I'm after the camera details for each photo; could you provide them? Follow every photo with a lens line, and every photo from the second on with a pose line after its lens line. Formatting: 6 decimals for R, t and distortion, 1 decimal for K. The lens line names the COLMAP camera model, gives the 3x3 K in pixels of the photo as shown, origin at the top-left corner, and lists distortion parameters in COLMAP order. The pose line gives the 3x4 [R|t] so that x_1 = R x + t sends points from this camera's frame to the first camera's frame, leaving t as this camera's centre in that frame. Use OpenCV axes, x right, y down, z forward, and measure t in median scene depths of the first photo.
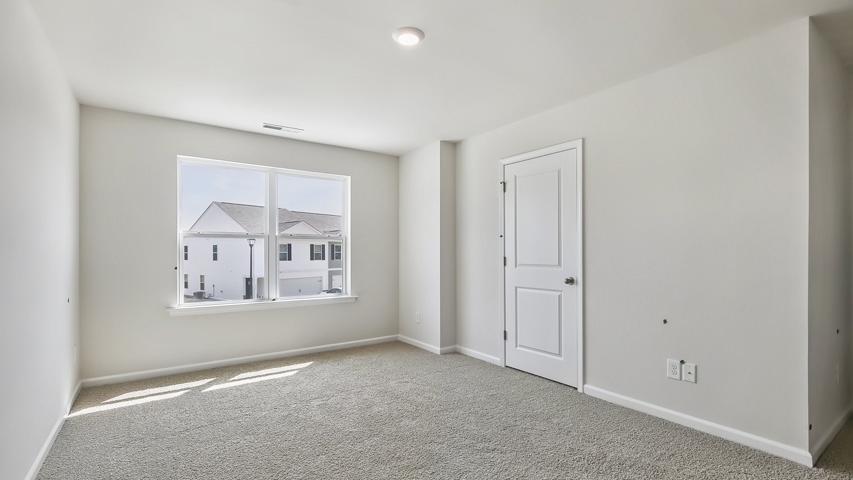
lens RADIAL K [[387.7, 0, 428.0], [0, 387.7, 254.0], [0, 0, 1]] dist [-0.000192, -0.000117]
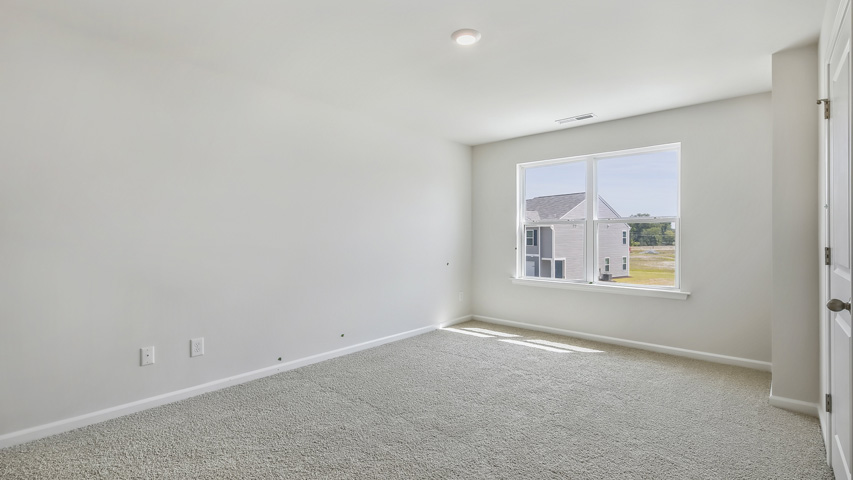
lens RADIAL K [[387.7, 0, 426.0], [0, 387.7, 237.5], [0, 0, 1]] dist [-0.000192, -0.000117]
pose [[0.224901, 0.003945, -0.974374, 0.585446], [-0.004413, 0.999986, 0.003030, -0.004613], [0.974372, 0.003619, 0.224915, 0.390765]]
